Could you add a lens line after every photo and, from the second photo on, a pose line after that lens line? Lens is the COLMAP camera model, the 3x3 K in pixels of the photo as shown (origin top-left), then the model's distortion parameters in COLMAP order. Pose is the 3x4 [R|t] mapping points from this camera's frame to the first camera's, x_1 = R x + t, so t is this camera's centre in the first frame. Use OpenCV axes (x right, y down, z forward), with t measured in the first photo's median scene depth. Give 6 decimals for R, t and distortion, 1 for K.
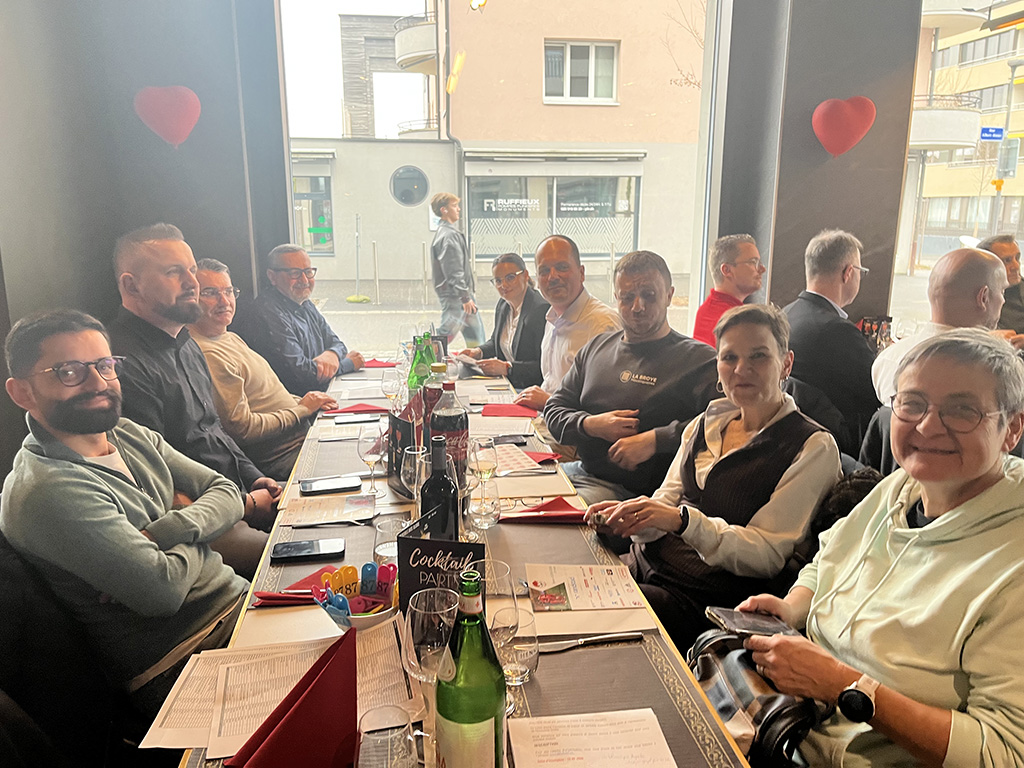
lens RADIAL K [[804.4, 0, 512.0], [0, 804.4, 384.0], [0, 0, 1]] dist [0.068010, -0.076168]
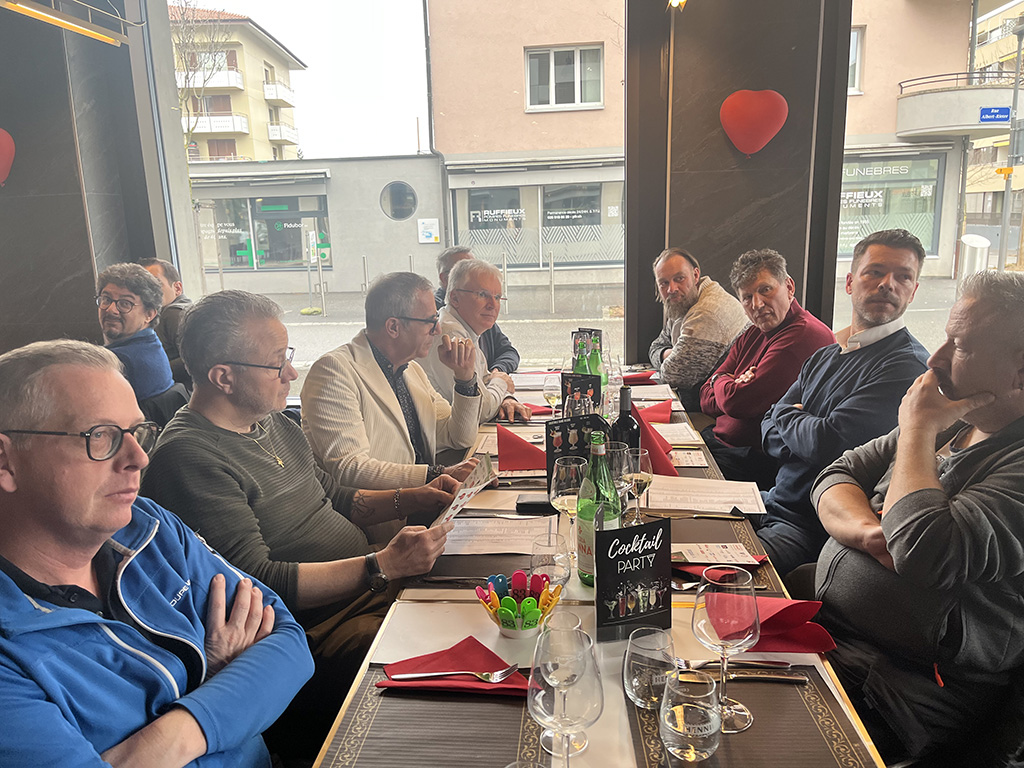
lens RADIAL K [[804.4, 0, 512.0], [0, 804.4, 384.0], [0, 0, 1]] dist [0.068010, -0.076168]
pose [[0.969010, 0.015453, -0.246538, 0.270446], [-0.017433, 0.999831, -0.005848, -0.007782], [0.246406, 0.009965, 0.969116, 0.038382]]
